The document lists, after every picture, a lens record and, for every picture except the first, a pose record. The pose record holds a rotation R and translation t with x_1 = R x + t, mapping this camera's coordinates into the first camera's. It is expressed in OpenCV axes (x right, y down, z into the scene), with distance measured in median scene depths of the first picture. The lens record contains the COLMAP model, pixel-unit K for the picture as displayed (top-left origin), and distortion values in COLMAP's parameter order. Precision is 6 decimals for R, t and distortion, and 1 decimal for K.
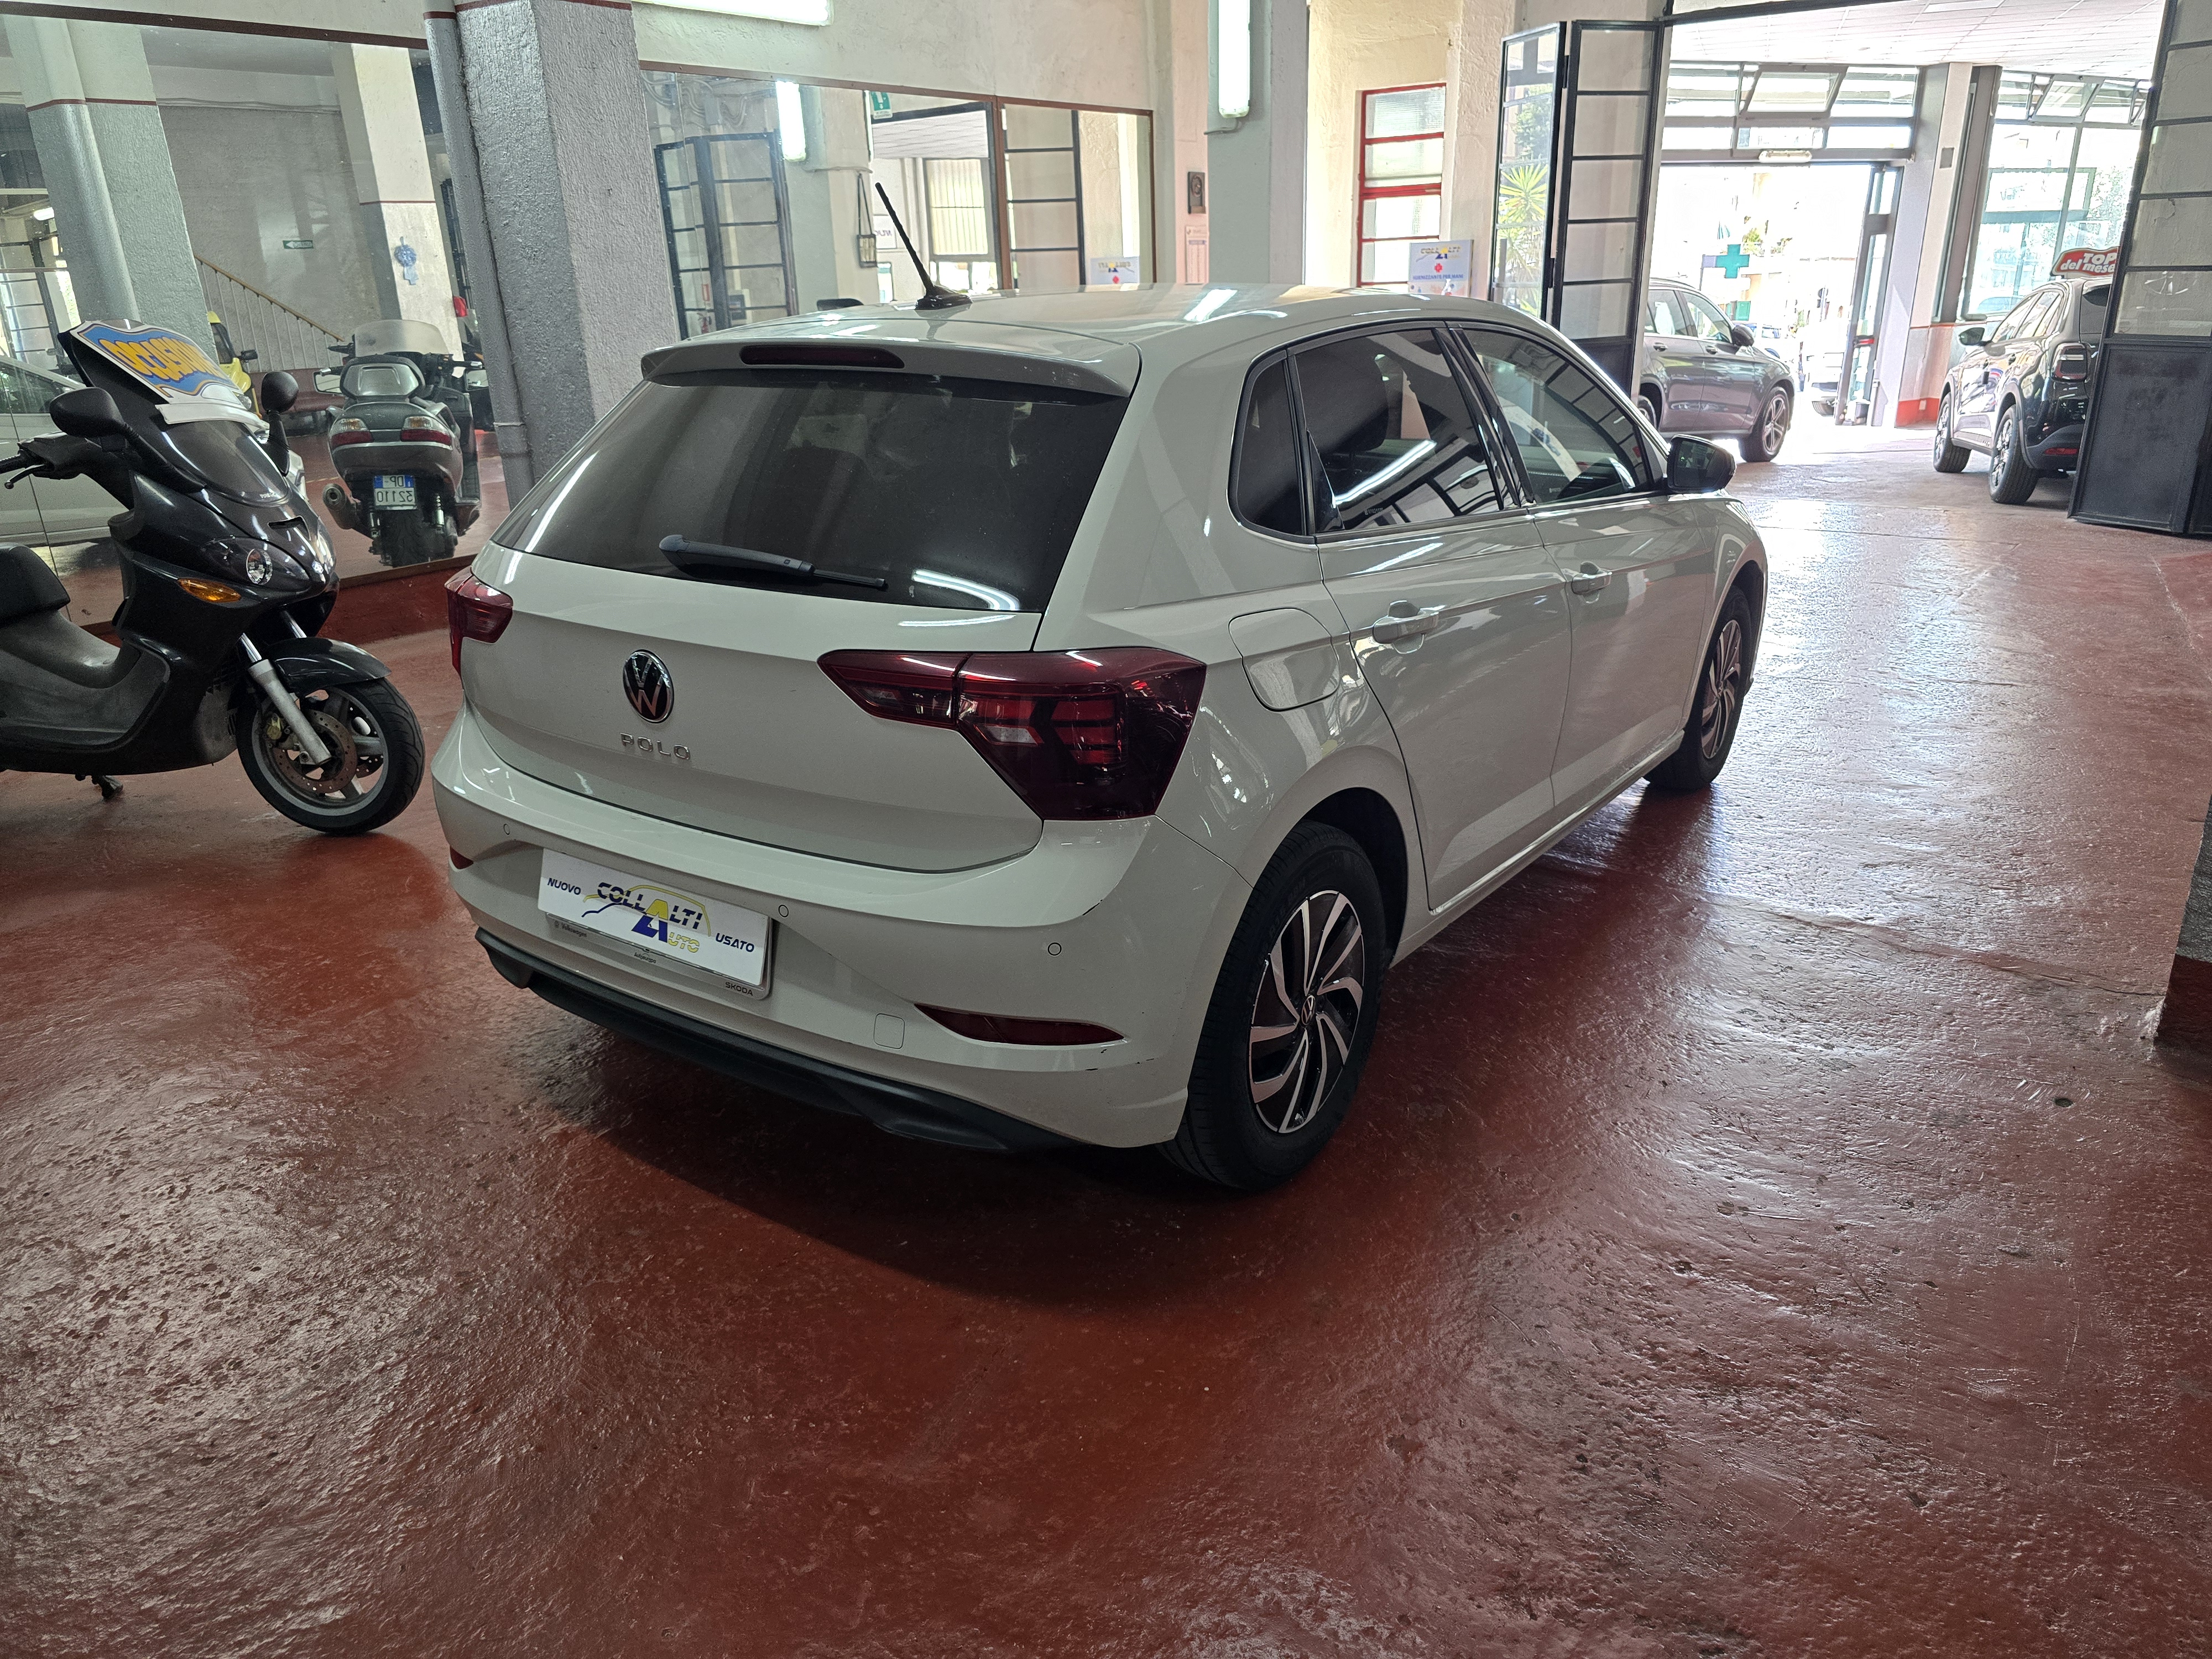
lens RADIAL K [[1481.9, 0, 1106.0], [0, 1481.9, 829.5], [0, 0, 1]] dist [0.047434, -0.043053]
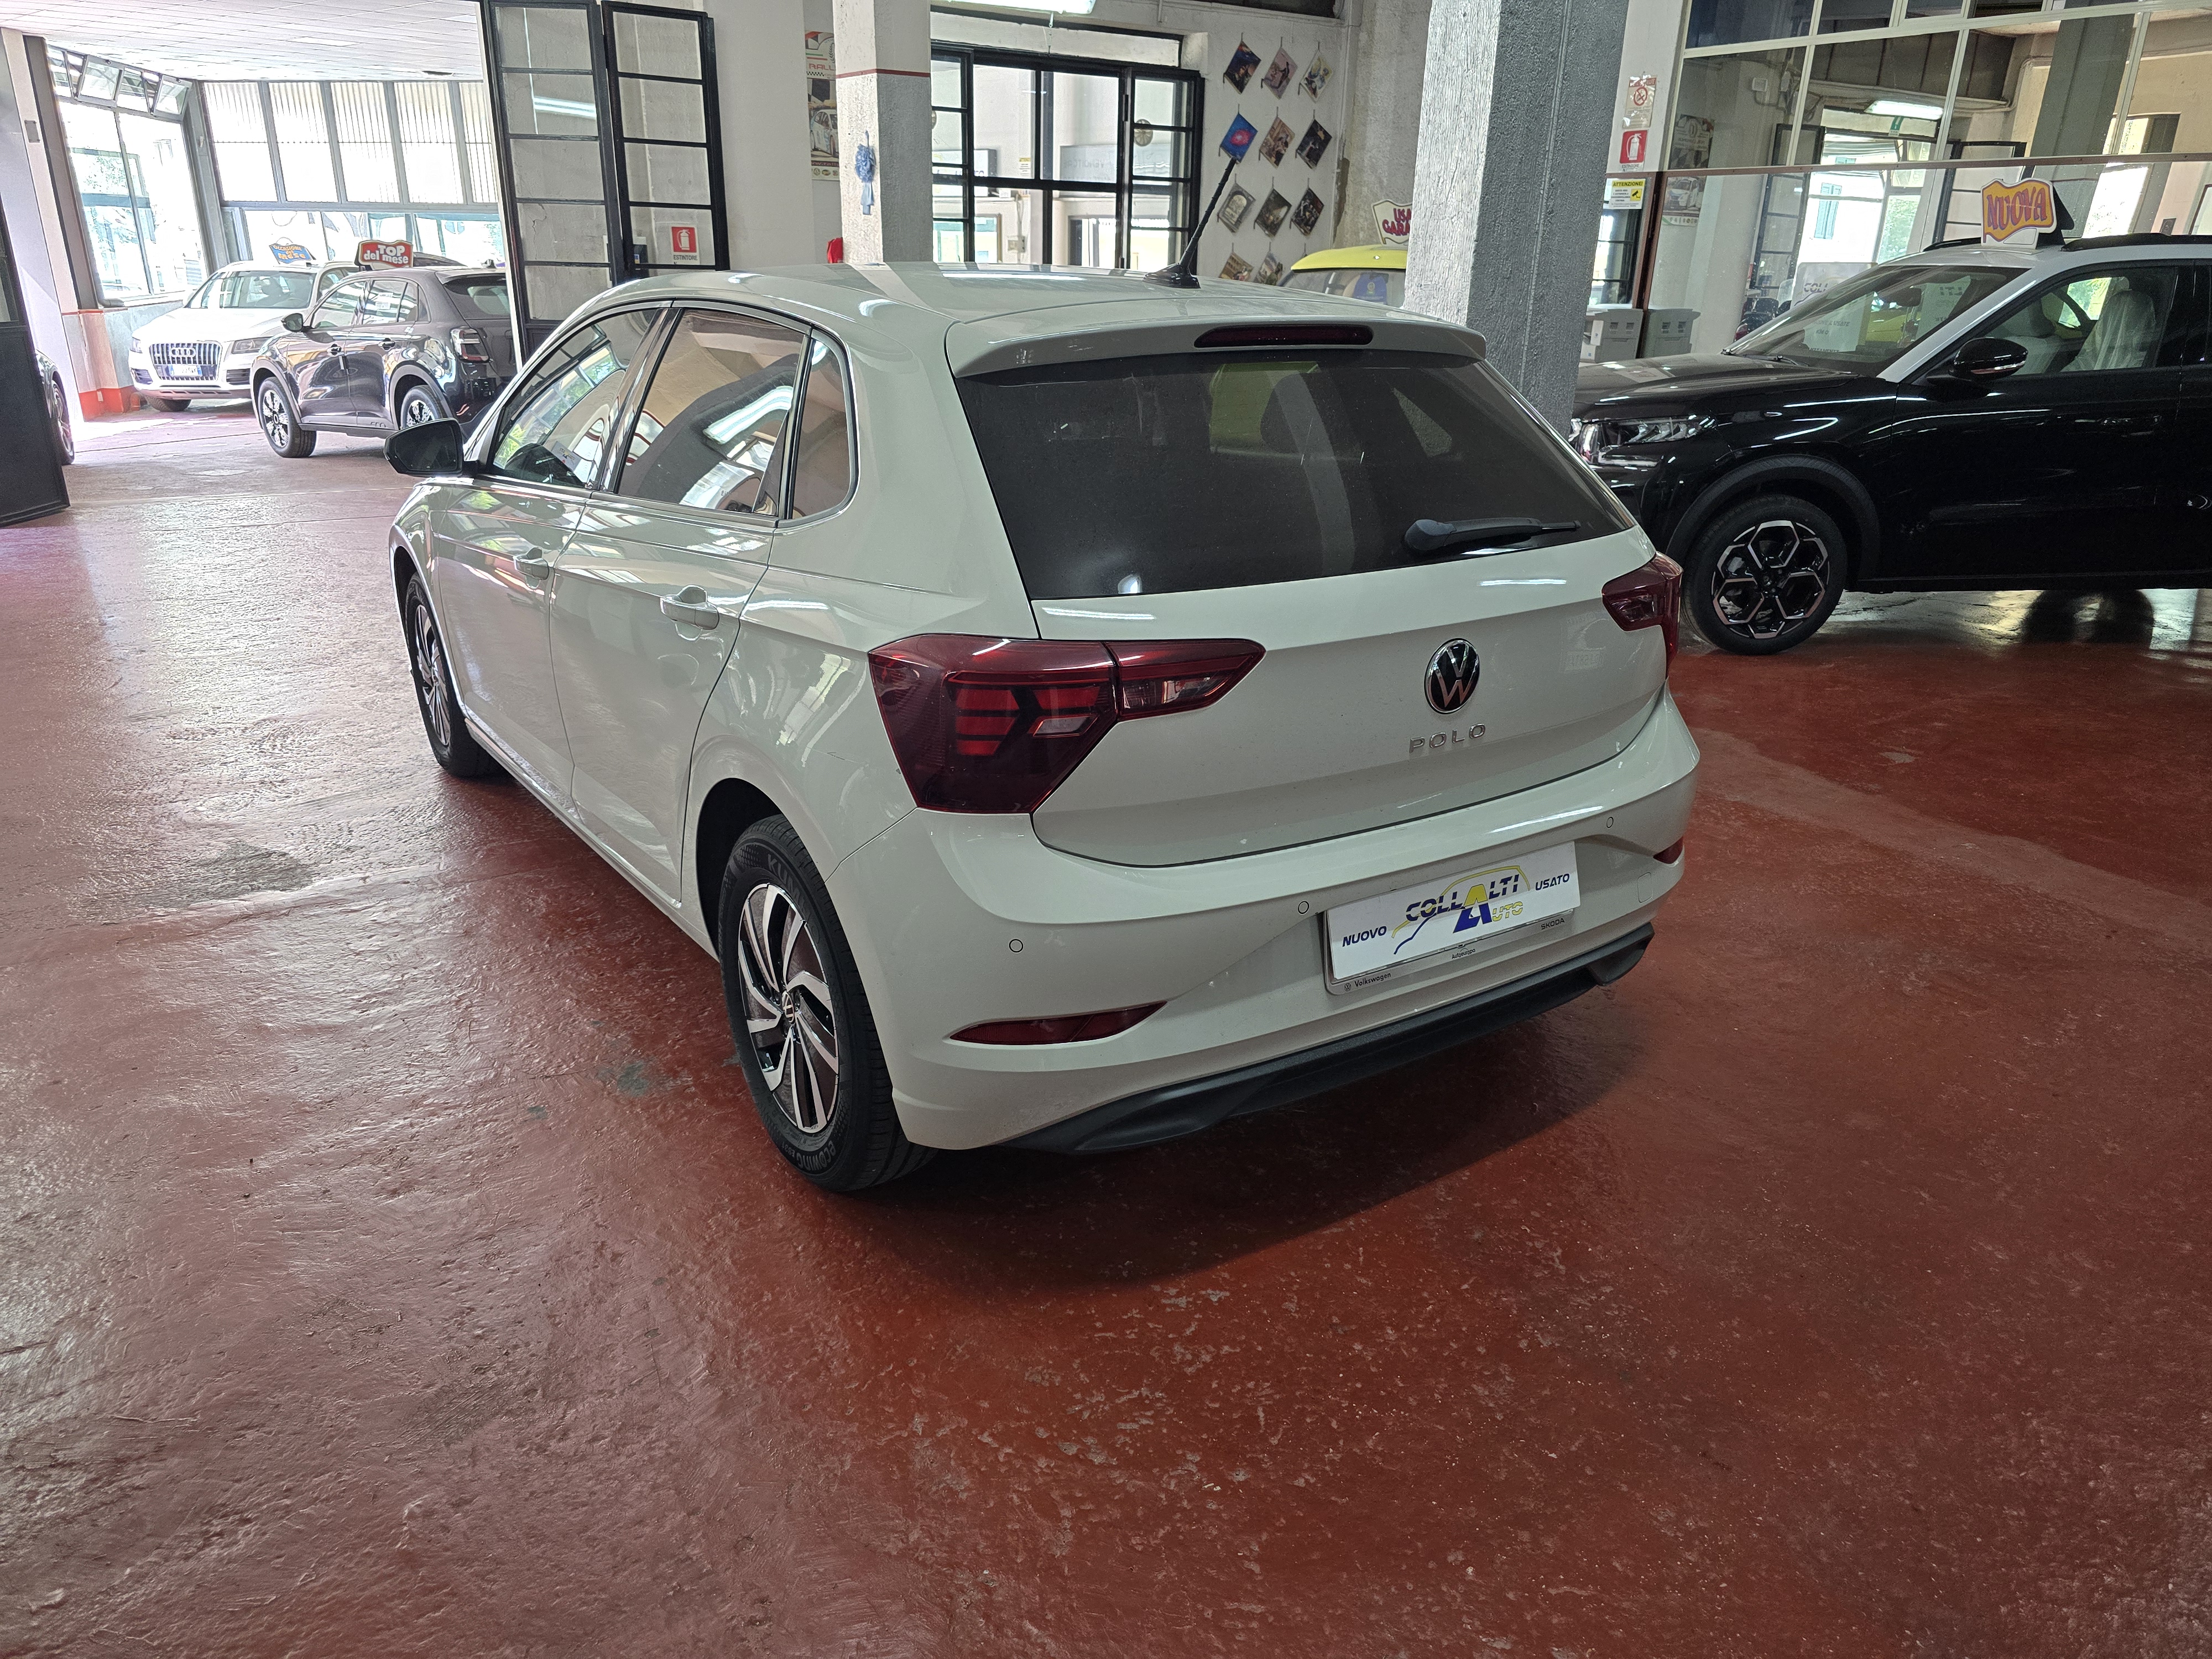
lens RADIAL K [[1481.9, 0, 1106.0], [0, 1481.9, 829.5], [0, 0, 1]] dist [0.047434, -0.043053]
pose [[0.368491, -0.304796, 0.878245, -1.167136], [0.298393, 0.933514, 0.198778, -0.241081], [-0.880441, 0.188814, 0.434940, 0.728551]]
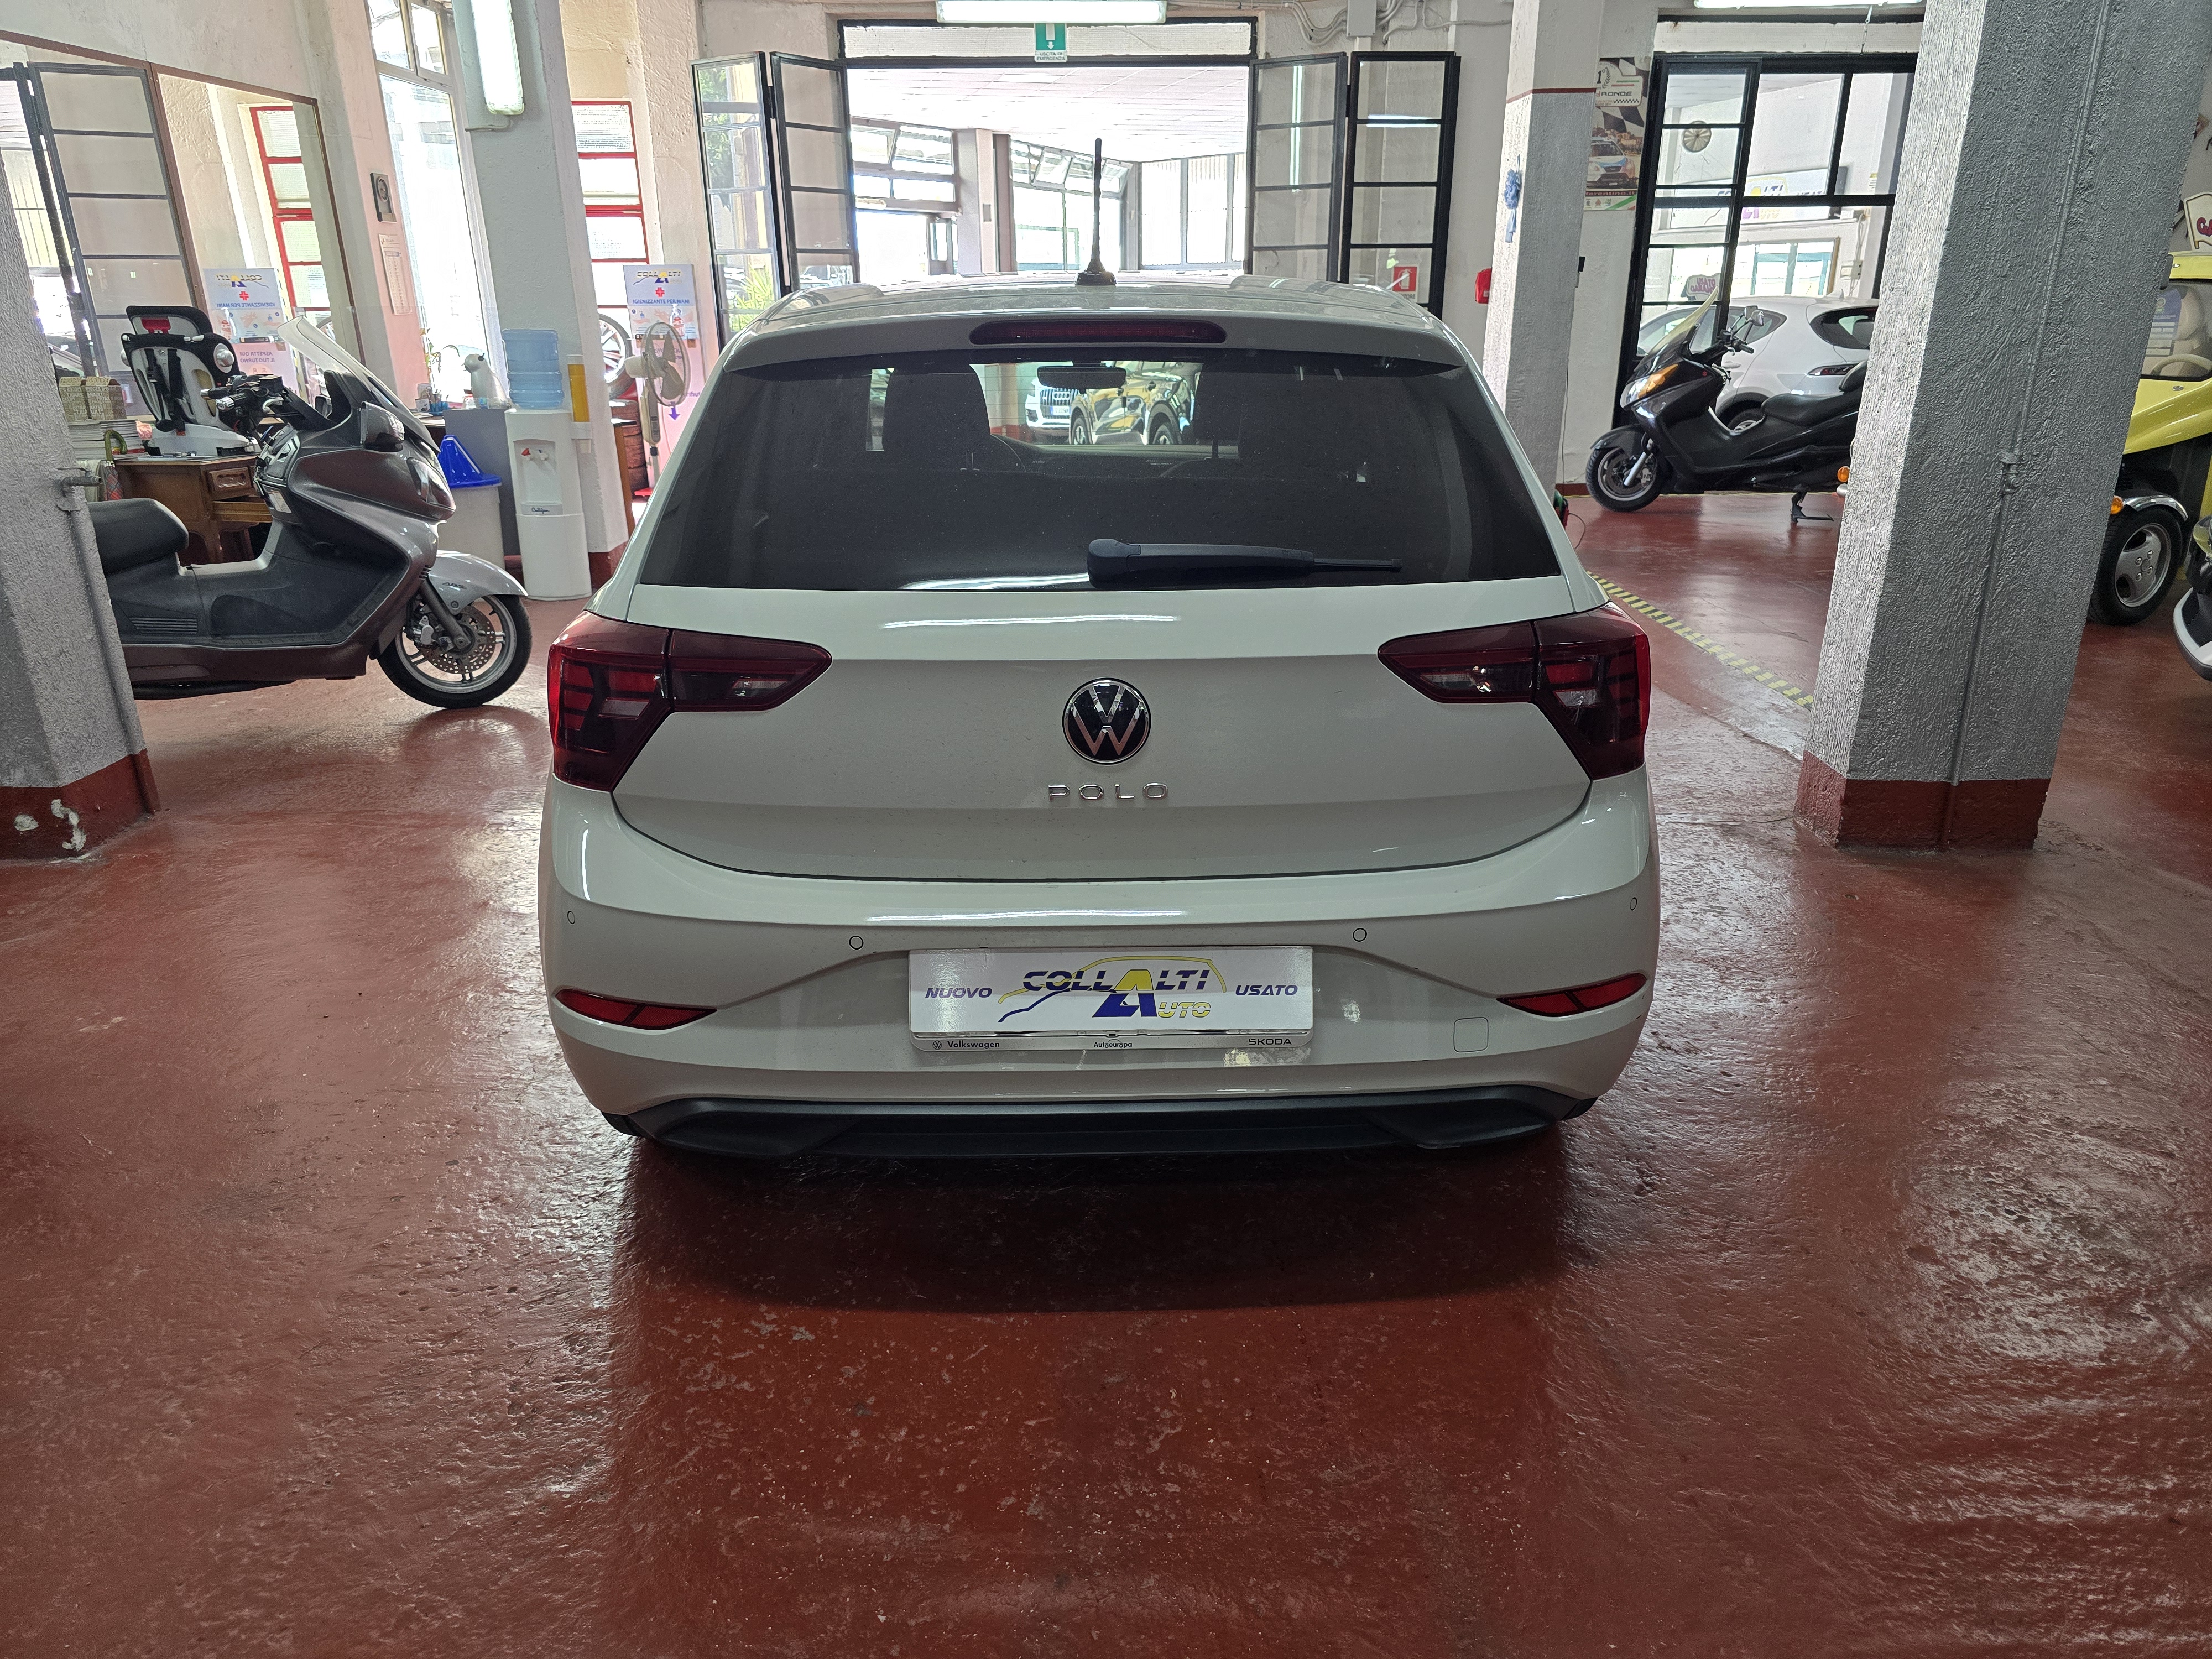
lens RADIAL K [[1481.3, 0, 1110.4], [0, 1481.3, 837.4], [0, 0, 1]] dist [0.057973, -0.048166]
pose [[0.809845, -0.182253, 0.557615, -0.717989], [0.192642, 0.980426, 0.040665, -0.059431], [-0.554112, 0.074488, 0.829103, 0.284045]]
